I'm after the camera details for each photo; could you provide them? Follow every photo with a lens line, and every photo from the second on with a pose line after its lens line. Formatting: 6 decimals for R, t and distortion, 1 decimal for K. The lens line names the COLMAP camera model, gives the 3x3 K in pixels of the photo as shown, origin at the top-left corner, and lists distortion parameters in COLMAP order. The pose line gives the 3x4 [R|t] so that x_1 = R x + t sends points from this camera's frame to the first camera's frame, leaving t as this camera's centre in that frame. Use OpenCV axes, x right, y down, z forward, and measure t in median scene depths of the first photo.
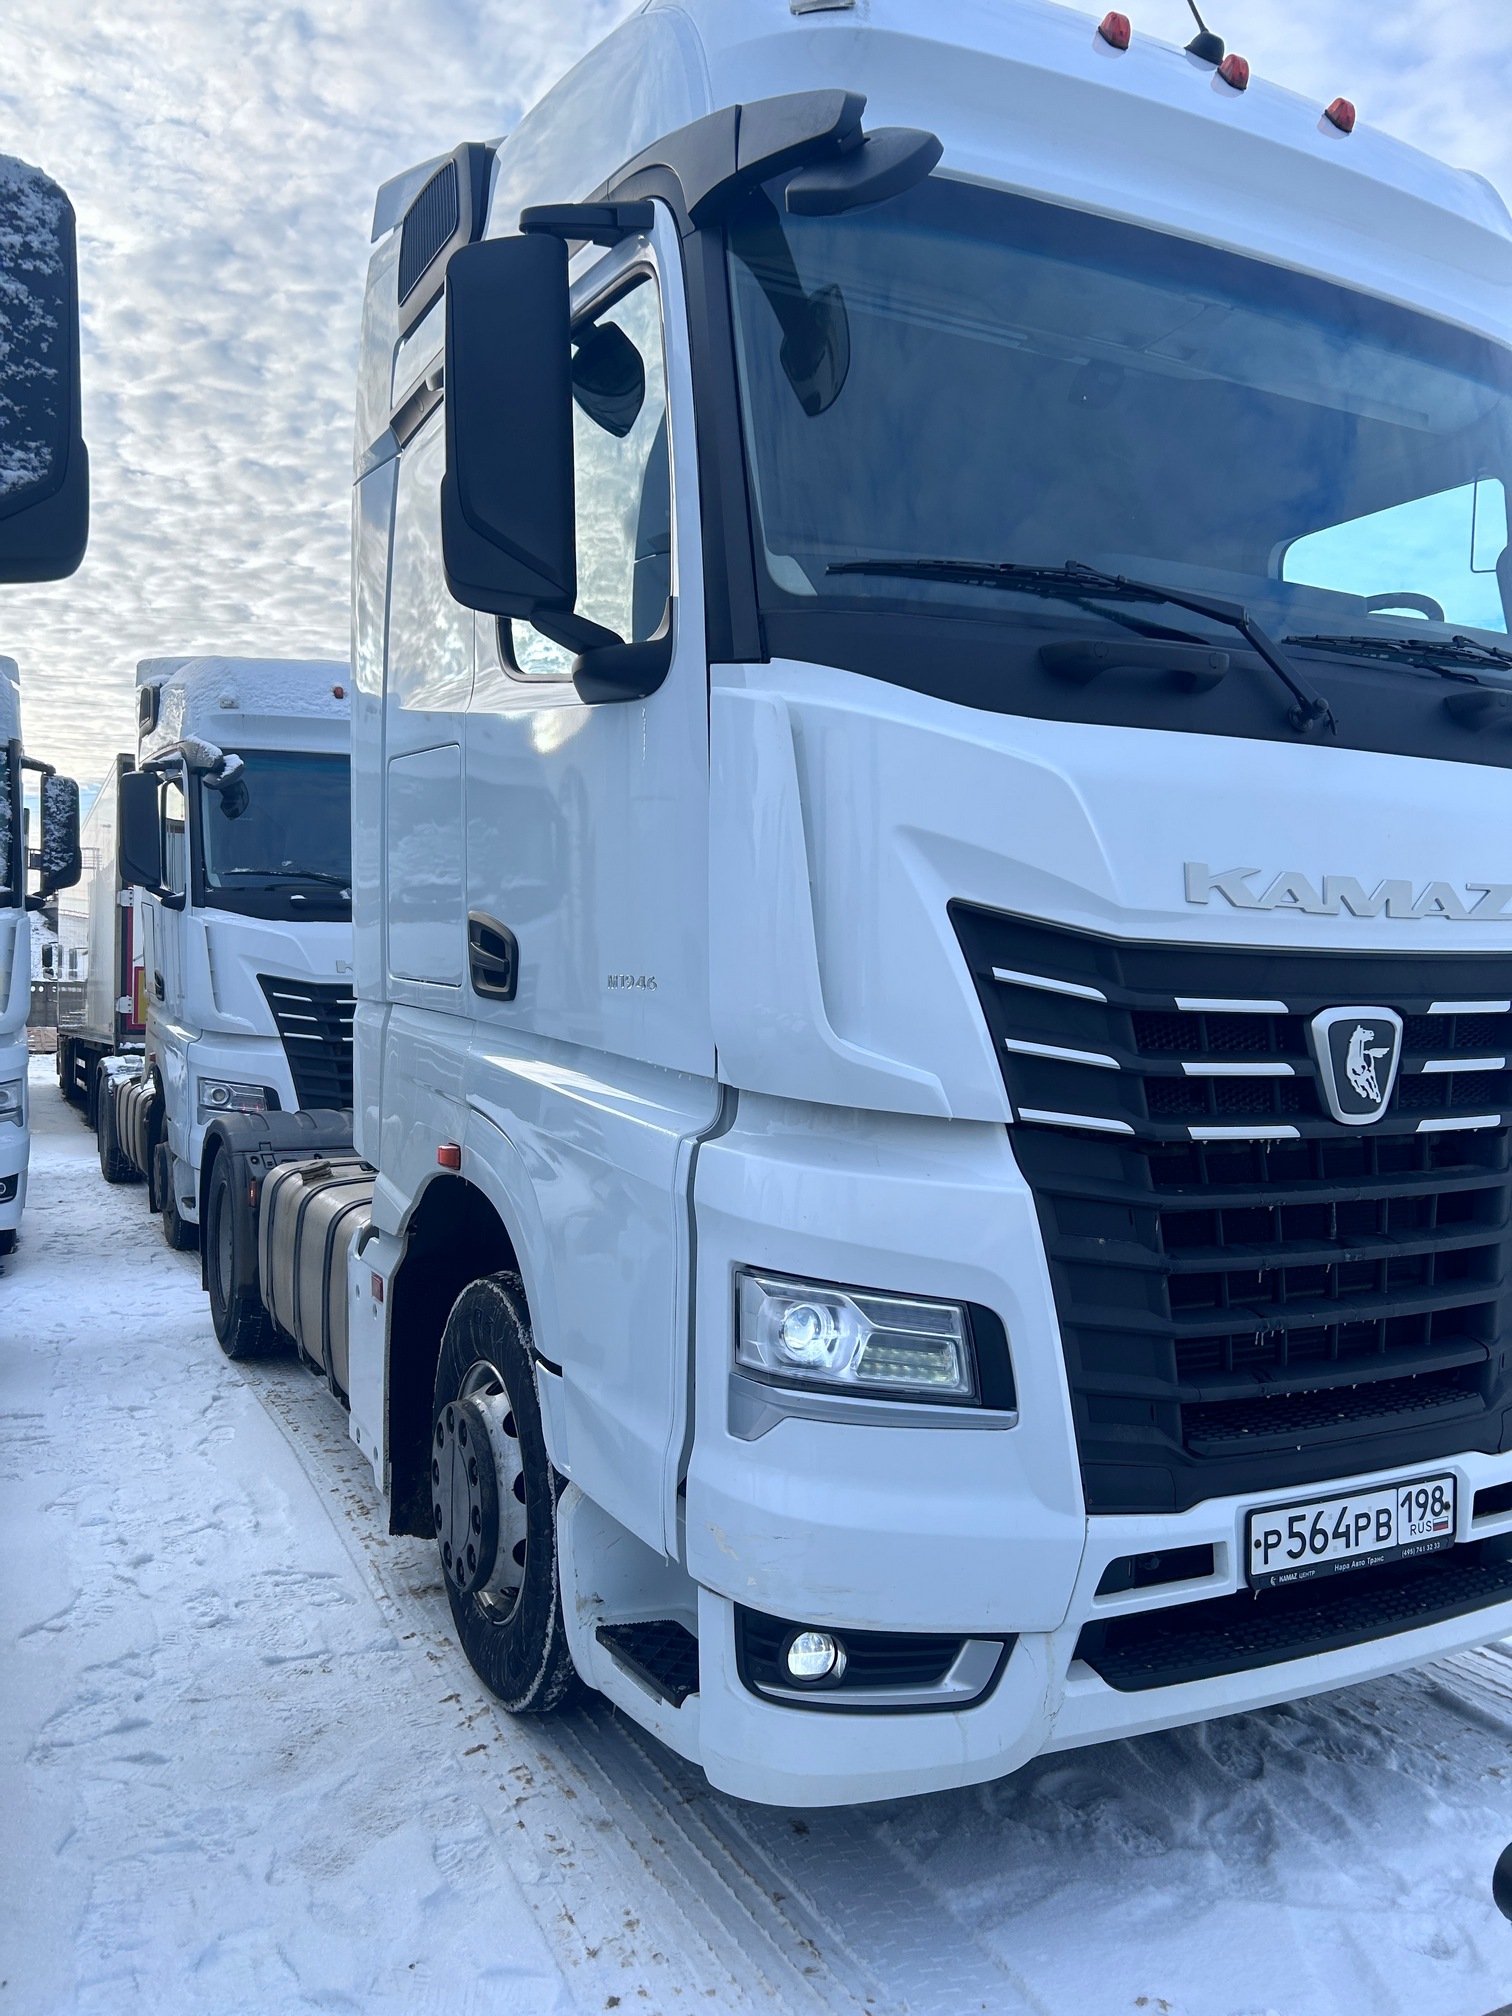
lens RADIAL K [[1514.0, 0, 740.6], [0, 1514.0, 997.9], [0, 0, 1]] dist [0.058348, -0.064541]
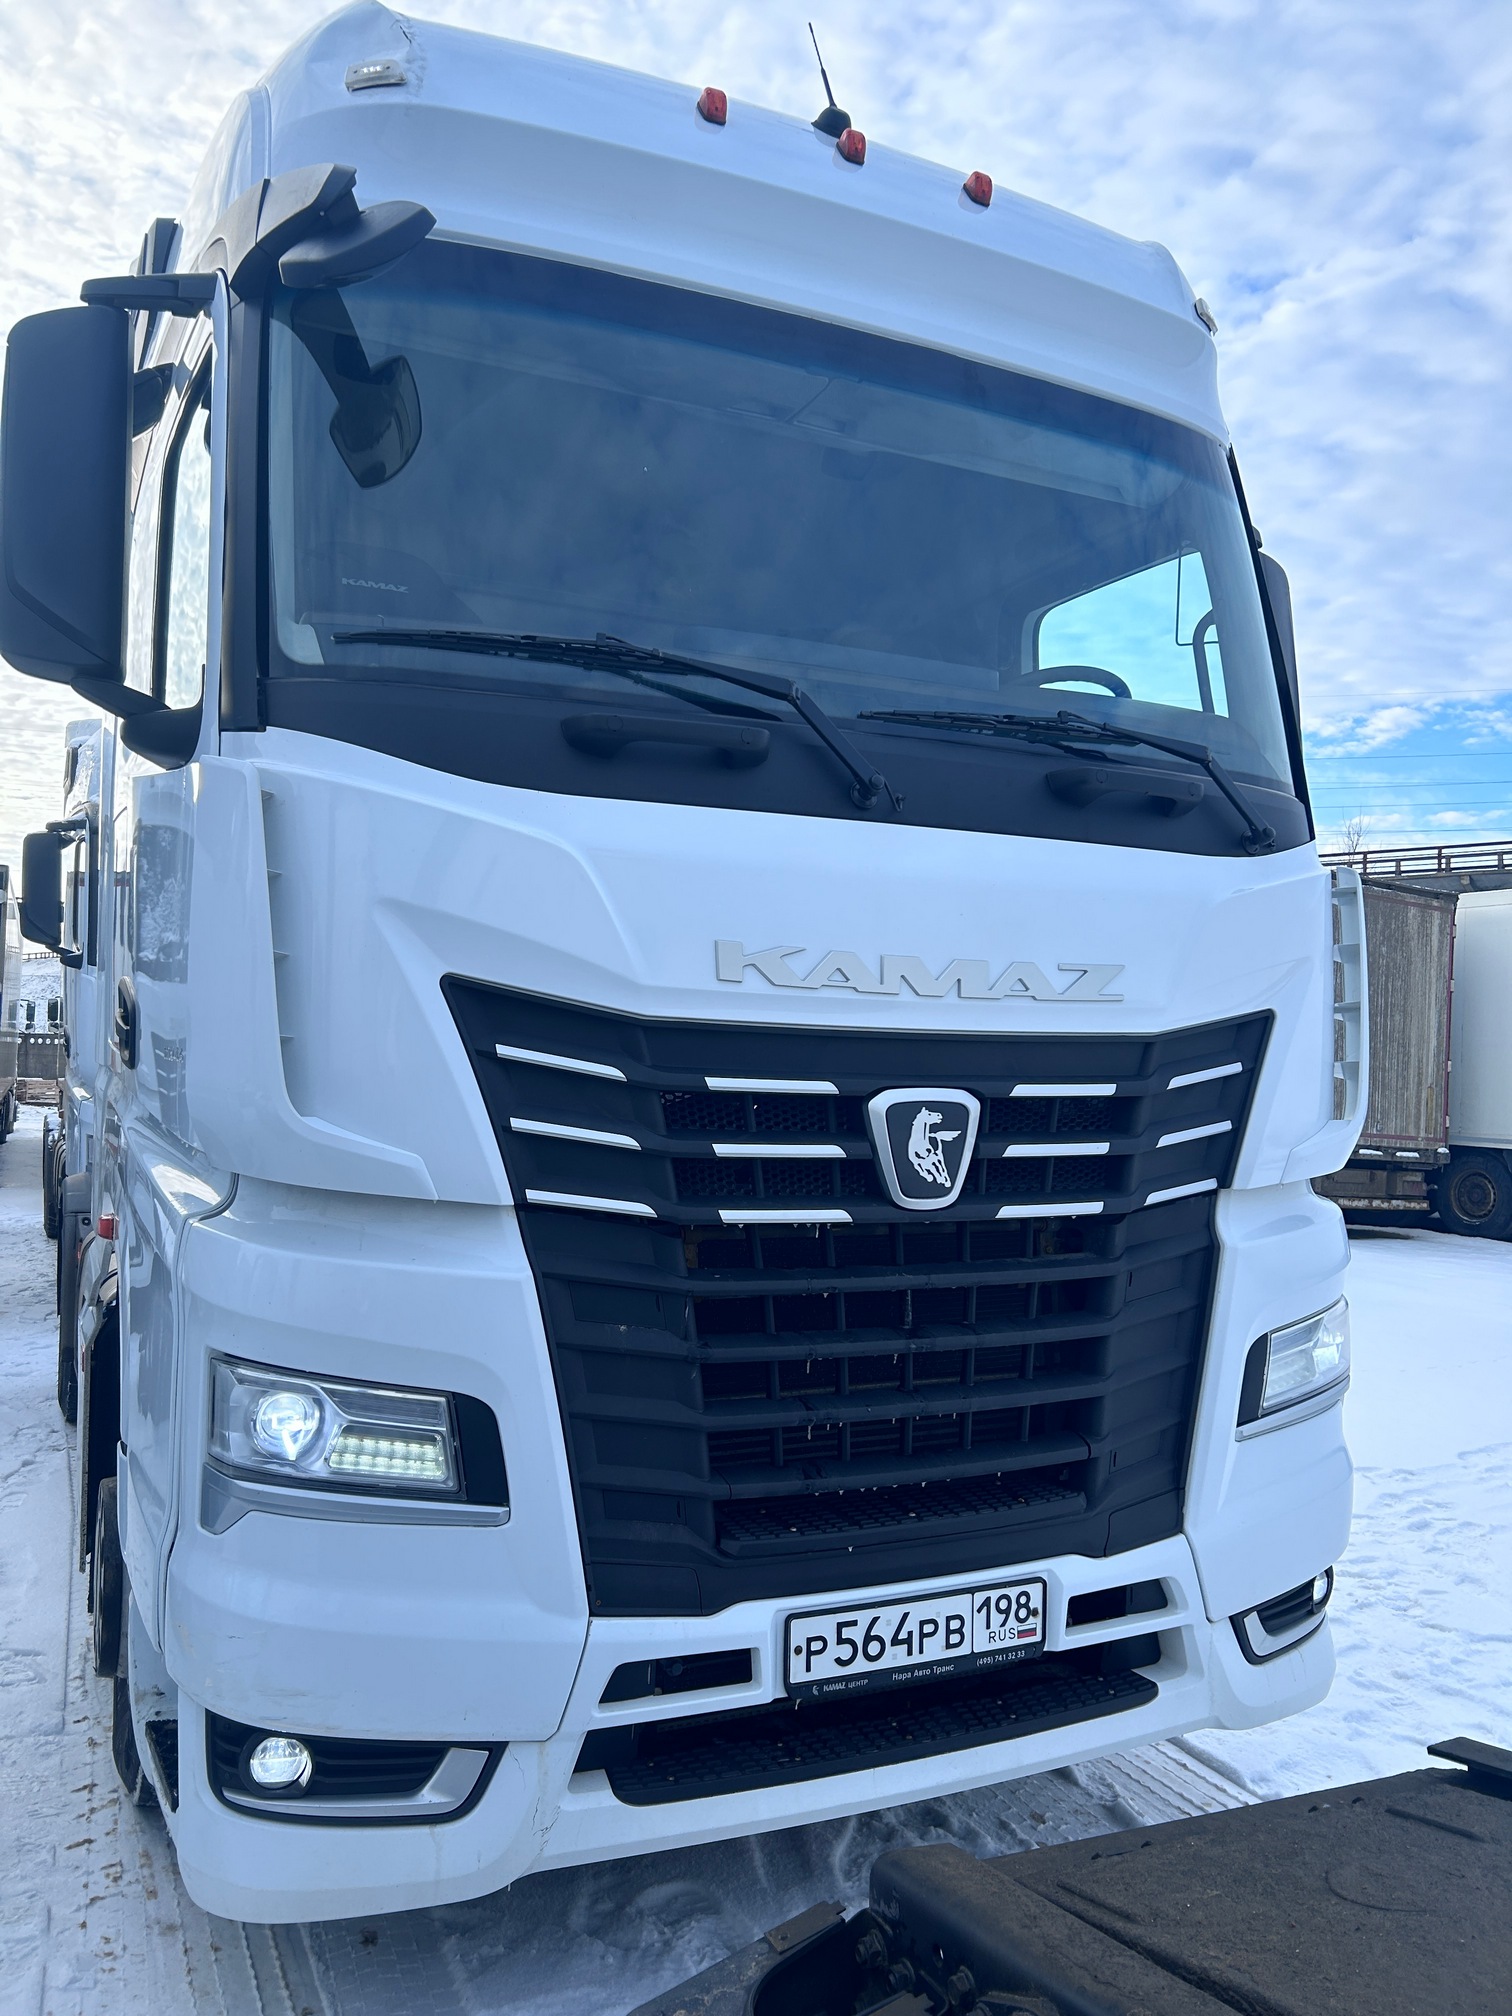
lens RADIAL K [[1514.0, 0, 742.4], [0, 1514.0, 1001.4], [0, 0, 1]] dist [0.058348, -0.064541]
pose [[0.999482, 0.012289, -0.029742, 0.323068], [-0.013398, 0.999211, -0.037388, -0.012425], [0.029259, 0.037767, 0.998858, 0.028250]]
